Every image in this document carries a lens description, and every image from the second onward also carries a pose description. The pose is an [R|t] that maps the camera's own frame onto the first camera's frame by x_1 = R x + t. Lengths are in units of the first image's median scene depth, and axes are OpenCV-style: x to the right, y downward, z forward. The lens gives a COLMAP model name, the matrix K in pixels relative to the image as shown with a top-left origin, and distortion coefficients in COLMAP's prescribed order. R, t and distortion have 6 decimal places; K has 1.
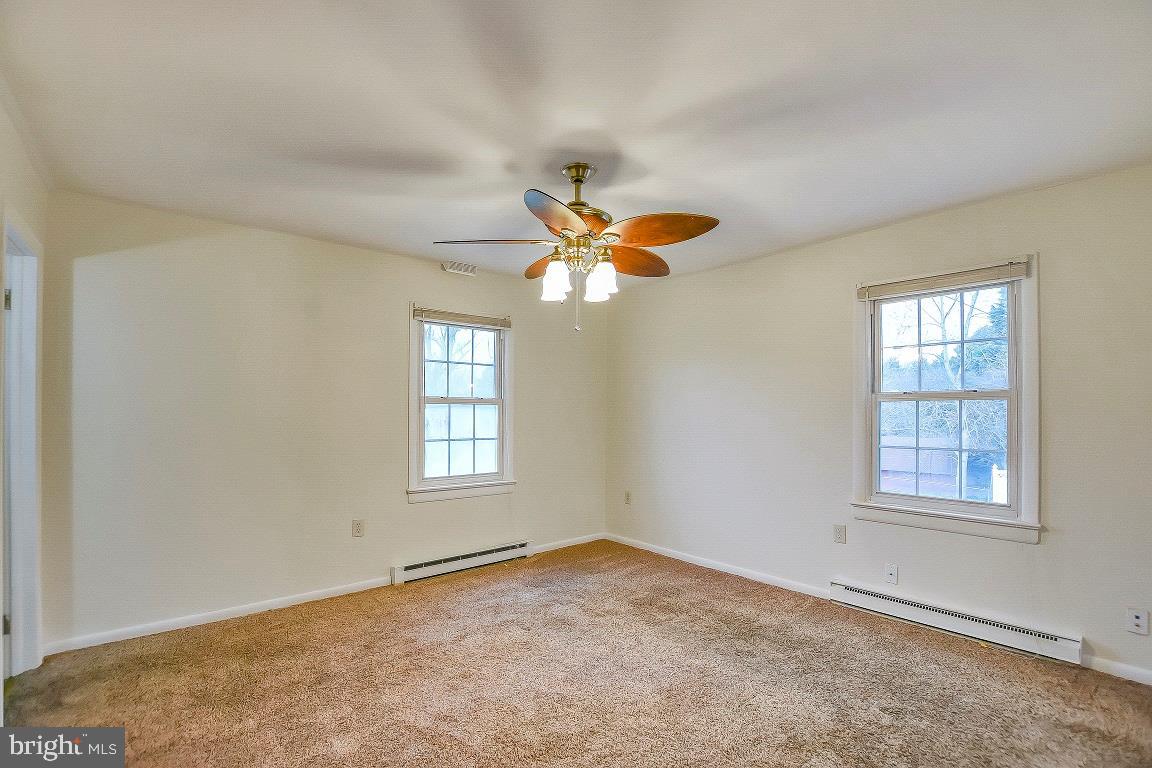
lens RADIAL K [[531.2, 0, 576.4], [0, 531.2, 409.6], [0, 0, 1]] dist [-0.002148, -0.000122]
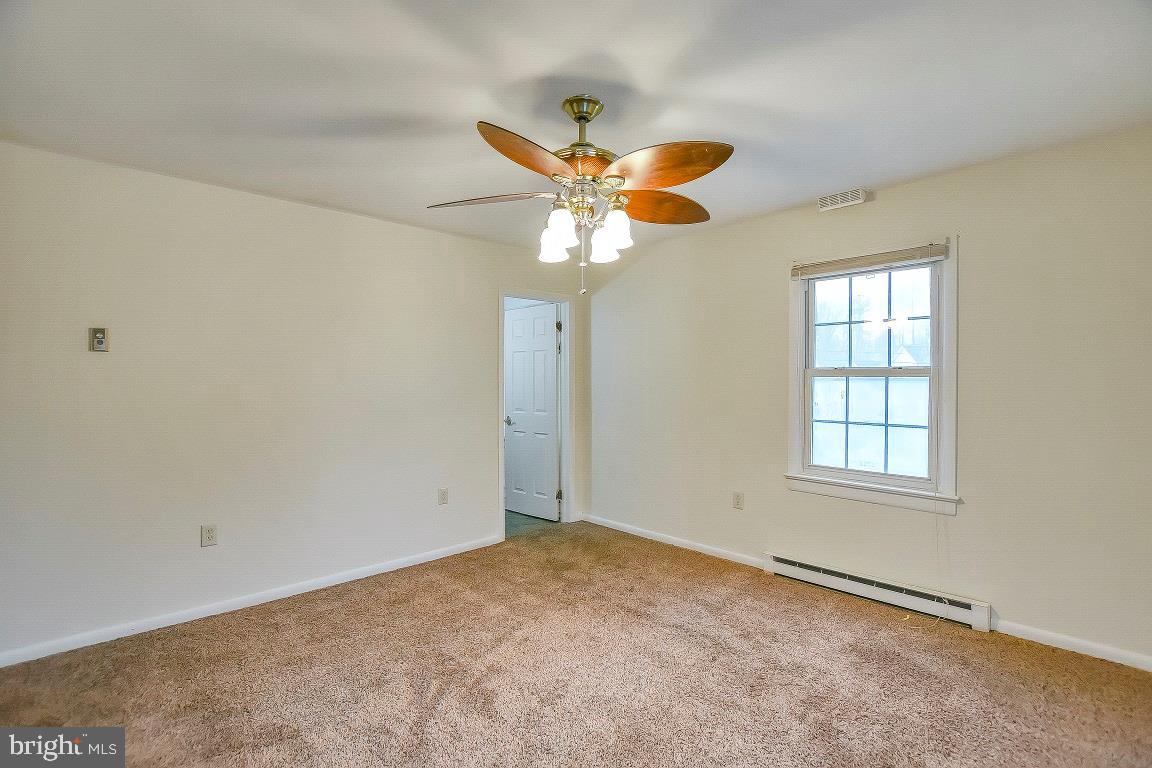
lens RADIAL K [[526.4, 0, 576.6], [0, 526.4, 387.9], [0, 0, 1]] dist [-0.027571, -0.000280]
pose [[0.053901, 0.012865, -0.998463, 0.519246], [0.005296, 0.999899, 0.013170, -0.005944], [0.998532, -0.005998, 0.053828, 0.581821]]
